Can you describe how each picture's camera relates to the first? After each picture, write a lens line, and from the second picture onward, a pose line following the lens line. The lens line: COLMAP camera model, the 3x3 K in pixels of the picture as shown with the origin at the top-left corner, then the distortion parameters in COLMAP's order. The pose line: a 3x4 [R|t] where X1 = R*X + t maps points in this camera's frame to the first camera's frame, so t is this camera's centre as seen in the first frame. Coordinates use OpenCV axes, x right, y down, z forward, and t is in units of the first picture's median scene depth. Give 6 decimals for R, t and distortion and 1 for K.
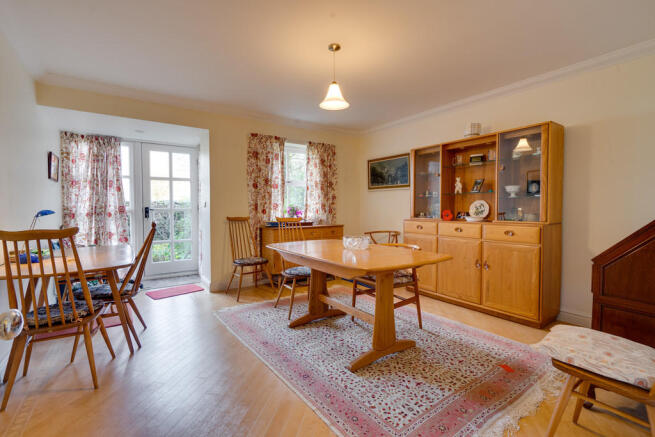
lens RADIAL K [[294.8, 0, 325.5], [0, 294.8, 216.1], [0, 0, 1]] dist [0.000427, -0.000122]
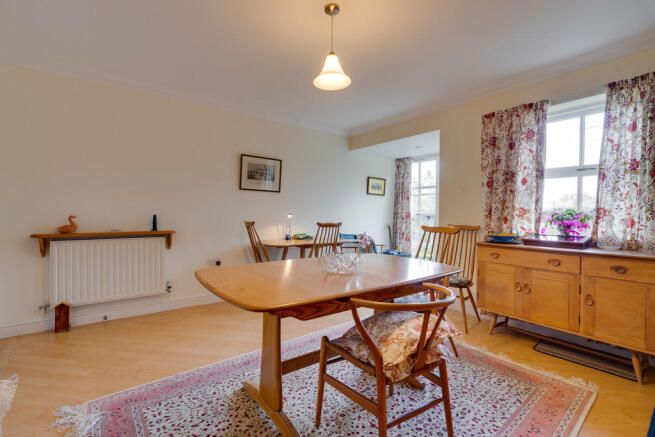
lens RADIAL K [[294.8, 0, 325.5], [0, 294.8, 216.1], [0, 0, 1]] dist [0.000427, -0.000122]
pose [[0.034998, 0.012121, -0.999314, 0.478768], [-0.041706, 0.999073, 0.010657, -0.014568], [0.998517, 0.041304, 0.035471, 0.564586]]
